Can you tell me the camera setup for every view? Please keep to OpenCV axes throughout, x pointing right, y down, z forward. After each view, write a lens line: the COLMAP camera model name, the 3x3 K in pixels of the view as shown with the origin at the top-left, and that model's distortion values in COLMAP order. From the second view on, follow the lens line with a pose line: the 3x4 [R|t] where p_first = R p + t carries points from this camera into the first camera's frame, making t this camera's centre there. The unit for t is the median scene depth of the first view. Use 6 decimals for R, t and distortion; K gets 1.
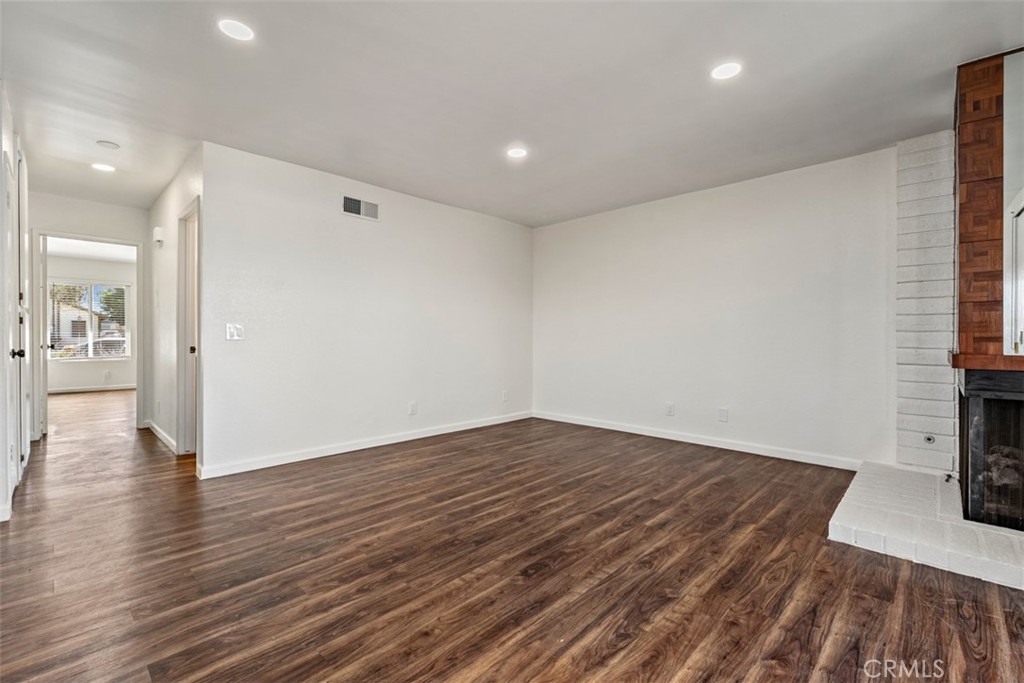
lens RADIAL K [[445.8, 0, 511.3], [0, 445.8, 349.0], [0, 0, 1]] dist [-0.001755, 0.000197]
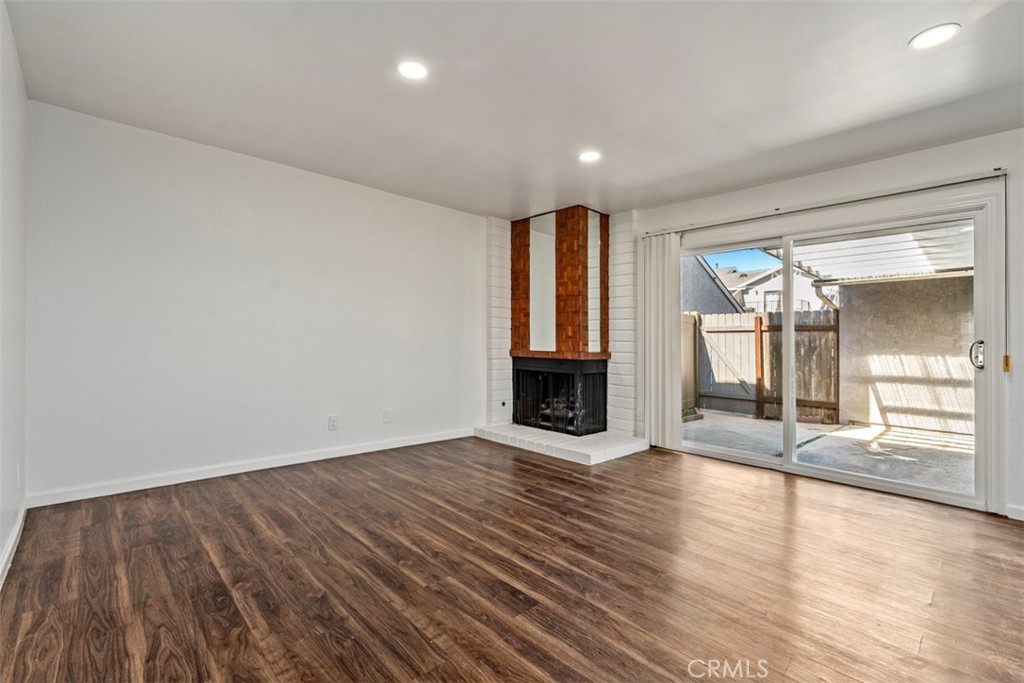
lens RADIAL K [[445.8, 0, 526.2], [0, 445.8, 345.5], [0, 0, 1]] dist [-0.001755, 0.000197]
pose [[0.022772, -0.005693, 0.999724, -0.816478], [-0.001519, 0.999982, 0.005729, -0.025363], [-0.999740, -0.001649, 0.022763, 1.031815]]
